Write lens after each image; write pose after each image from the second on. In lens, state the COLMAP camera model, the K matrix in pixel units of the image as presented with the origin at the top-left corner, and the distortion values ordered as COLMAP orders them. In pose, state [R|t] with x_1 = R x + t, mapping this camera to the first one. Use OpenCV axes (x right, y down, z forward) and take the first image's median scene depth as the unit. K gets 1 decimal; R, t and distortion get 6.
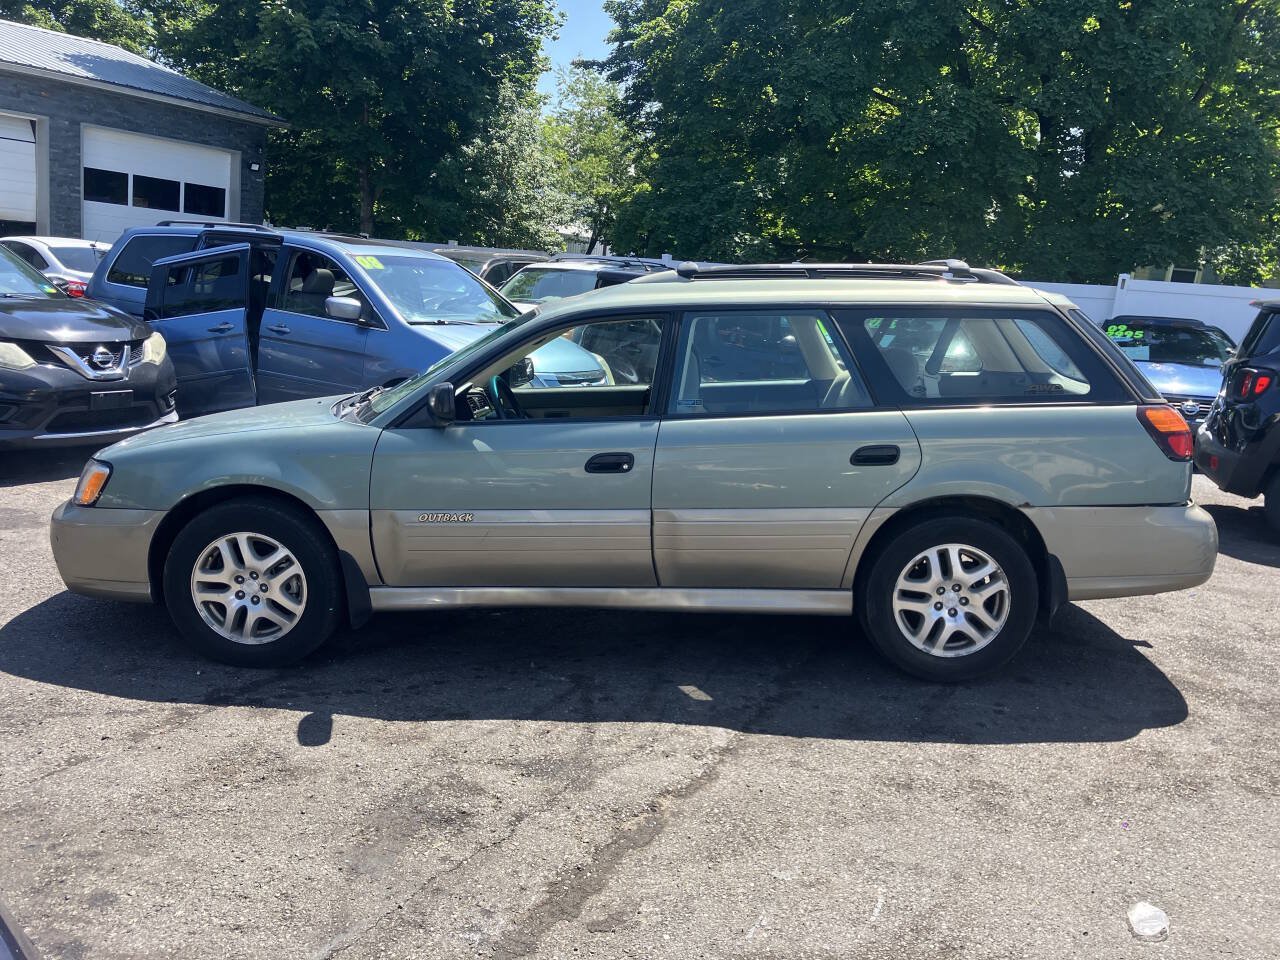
lens RADIAL K [[1077.7, 0, 635.9], [0, 1077.7, 505.3], [0, 0, 1]] dist [0.049785, -0.081336]
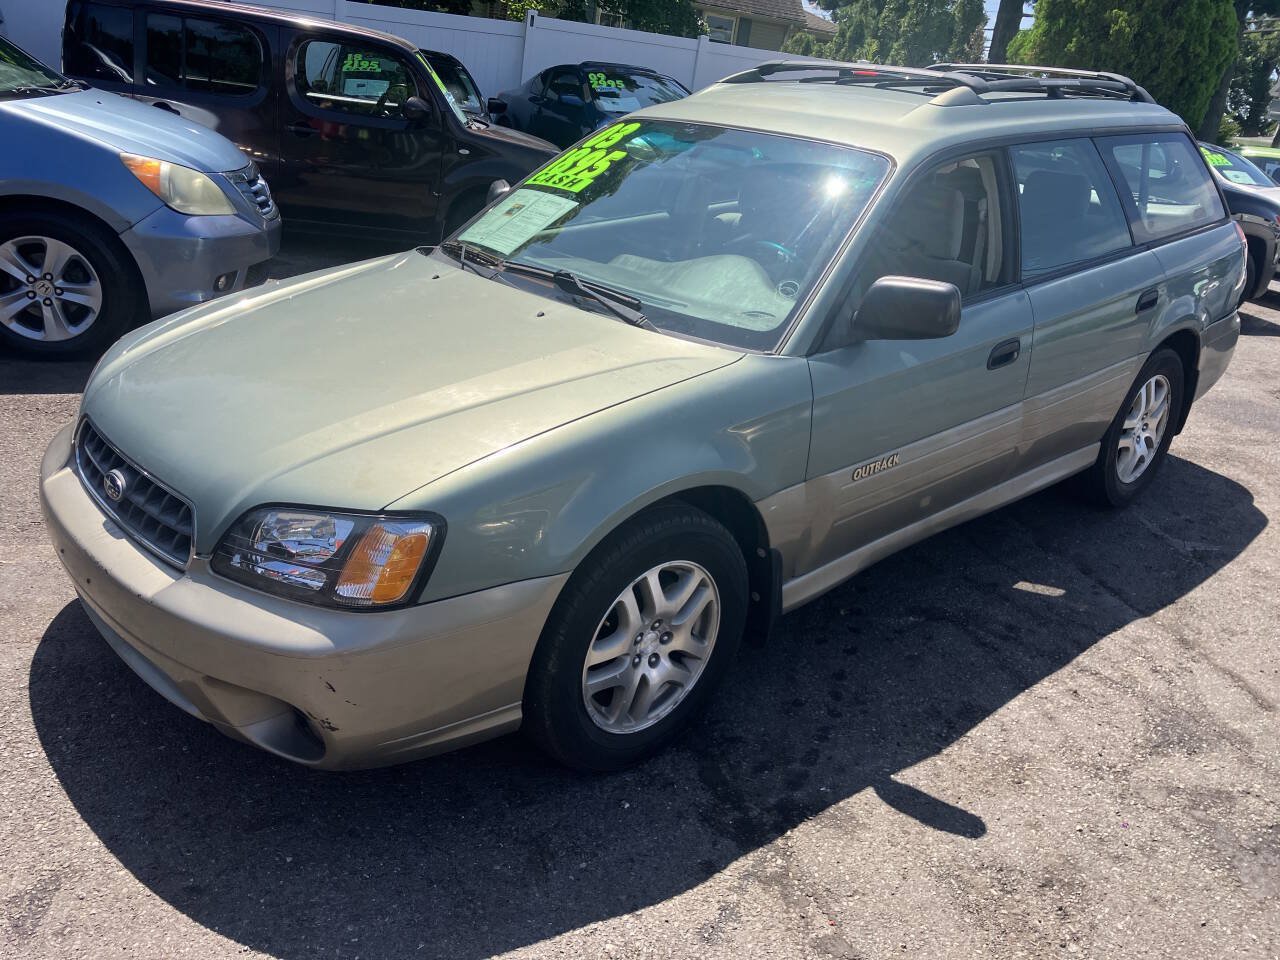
lens RADIAL K [[1061.3, 0, 637.8], [0, 1061.3, 484.2], [0, 0, 1]] dist [0.051249, -0.072414]
pose [[0.718568, -0.241071, 0.652338, -0.806957], [0.094272, 0.963105, 0.252073, -0.181627], [-0.689038, -0.119635, 0.714783, 0.642075]]
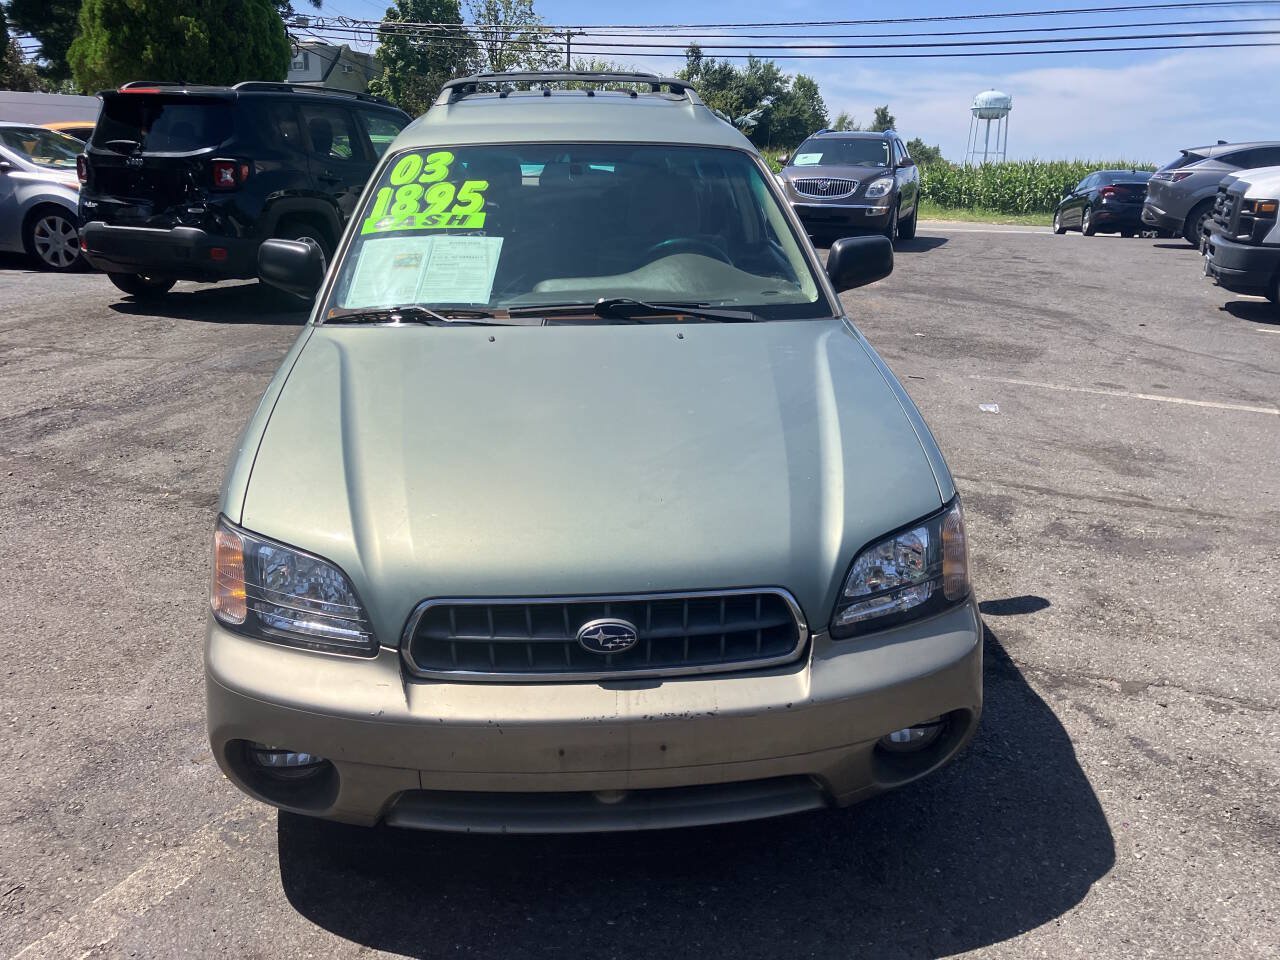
lens RADIAL K [[1045.1, 0, 638.2], [0, 1045.1, 498.9], [0, 0, 1]] dist [0.037523, -0.003033]
pose [[-0.083073, -0.385520, 0.918952, -1.053187], [0.212827, 0.894001, 0.394292, -0.304496], [-0.973552, 0.228333, 0.007781, 1.260409]]
